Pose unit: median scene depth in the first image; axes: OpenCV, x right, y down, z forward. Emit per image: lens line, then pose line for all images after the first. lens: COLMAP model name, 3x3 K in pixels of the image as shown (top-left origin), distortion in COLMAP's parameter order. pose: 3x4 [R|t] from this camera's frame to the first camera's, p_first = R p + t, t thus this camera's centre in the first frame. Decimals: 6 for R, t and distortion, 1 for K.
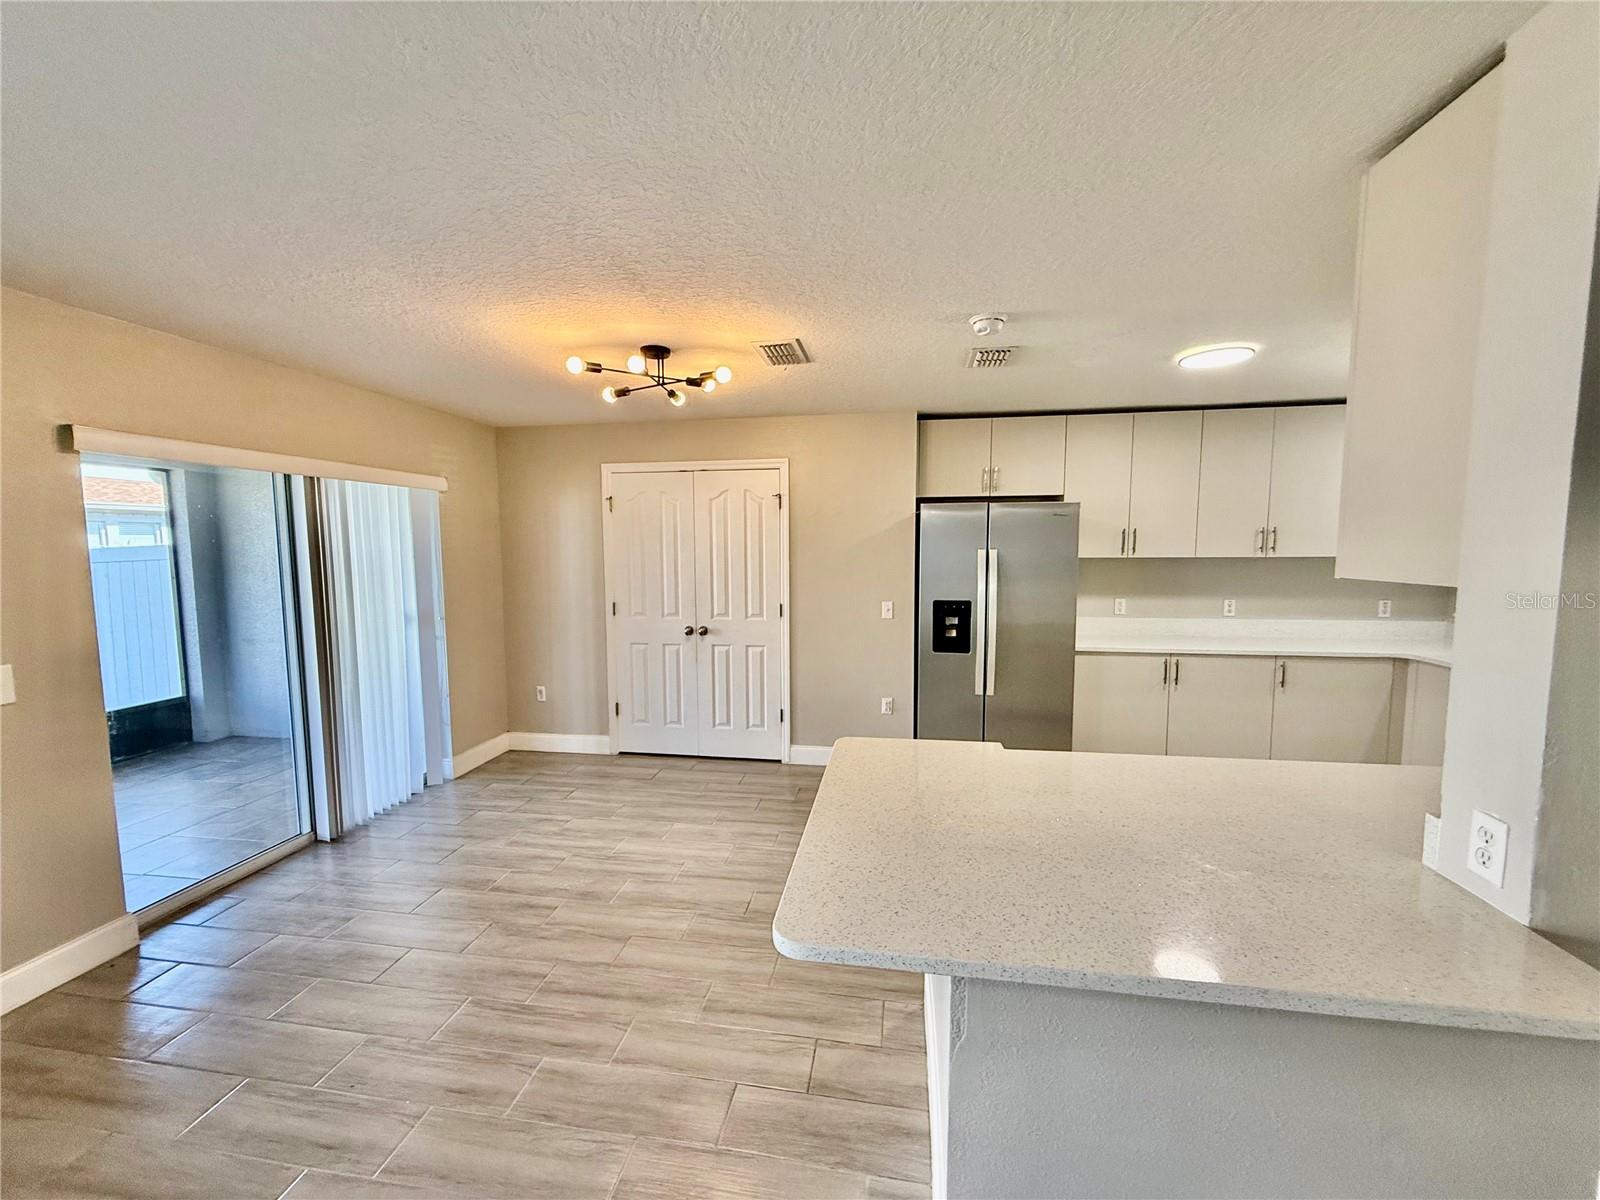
lens RADIAL K [[636.8, 0, 800.2], [0, 636.8, 606.5], [0, 0, 1]] dist [0.002365, -0.001088]
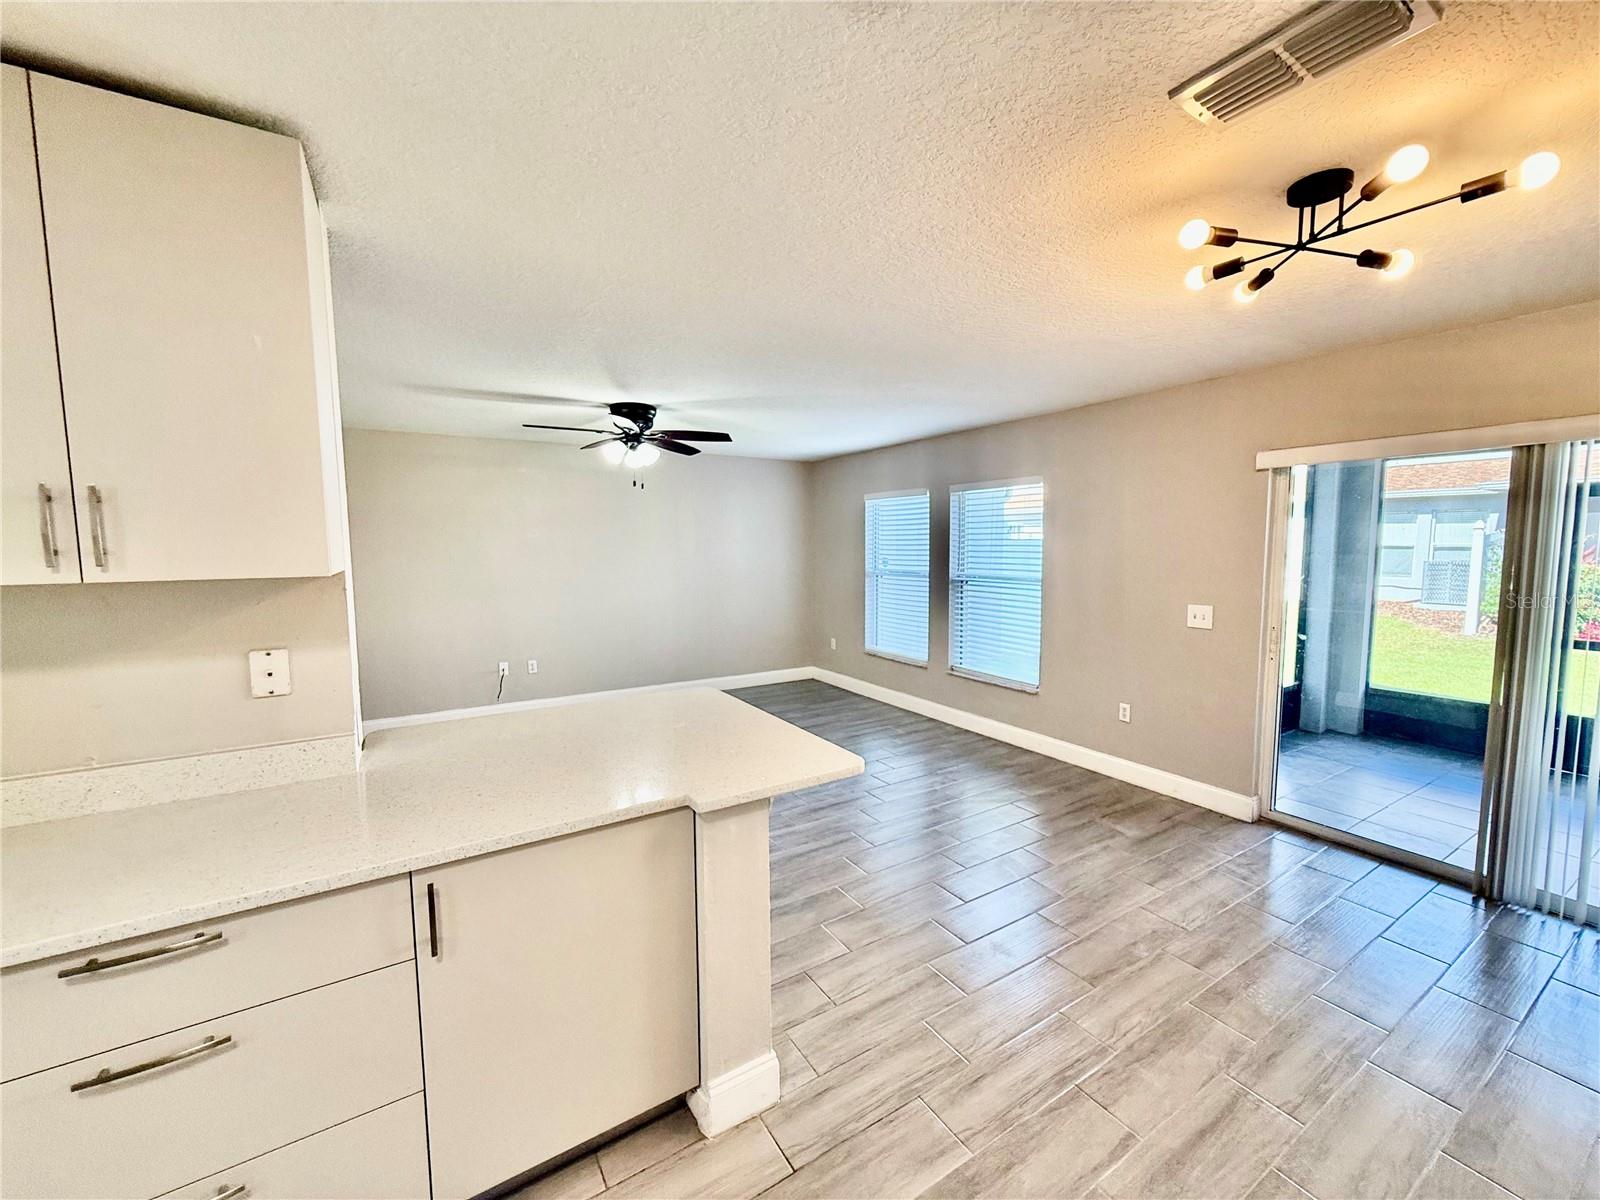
lens RADIAL K [[636.8, 0, 802.3], [0, 636.8, 596.6], [0, 0, 1]] dist [0.002365, -0.001088]
pose [[-0.754663, 0.064393, -0.652945, 0.377195], [-0.054383, 0.985609, 0.160054, -0.081283], [0.653855, 0.156296, -0.740301, 0.864987]]
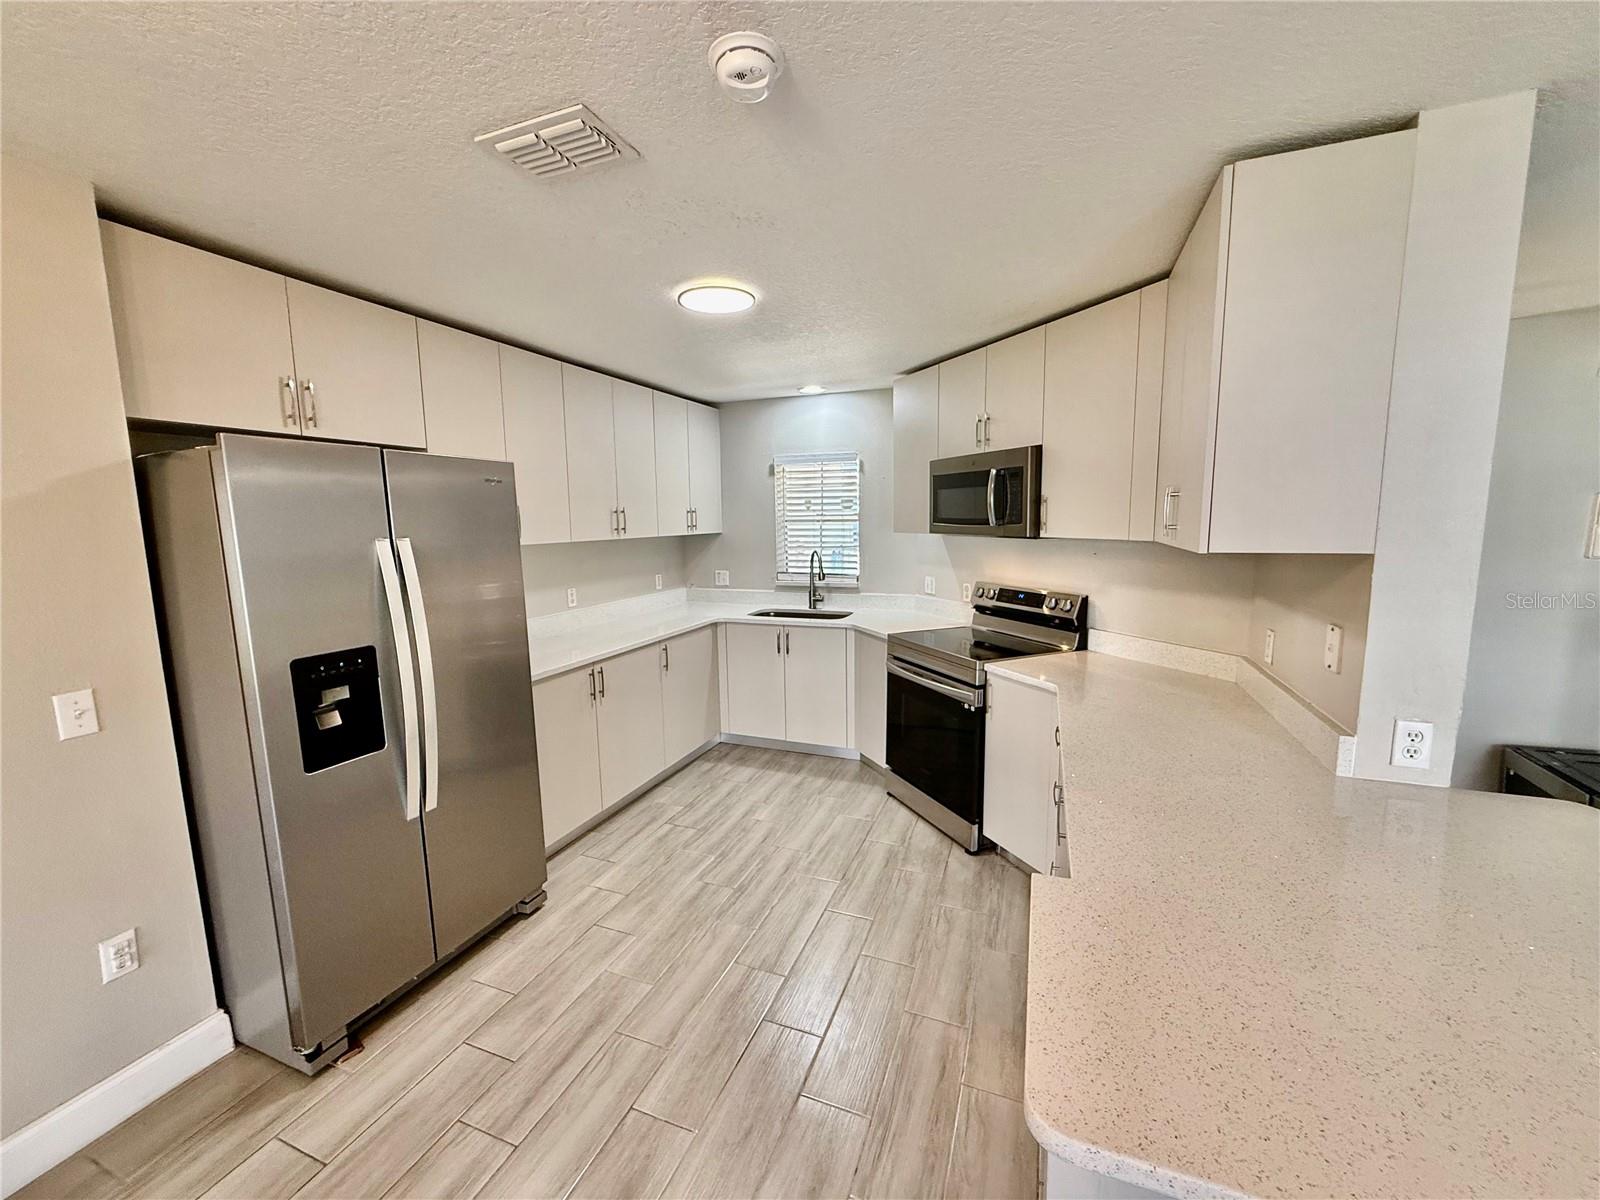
lens RADIAL K [[636.8, 0, 790.9], [0, 636.8, 602.2], [0, 0, 1]] dist [0.002365, -0.001088]
pose [[0.220461, -0.127222, 0.967063, -0.139861], [0.108733, 0.988483, 0.105252, -0.059976], [-0.969316, 0.081948, 0.231755, 0.574225]]
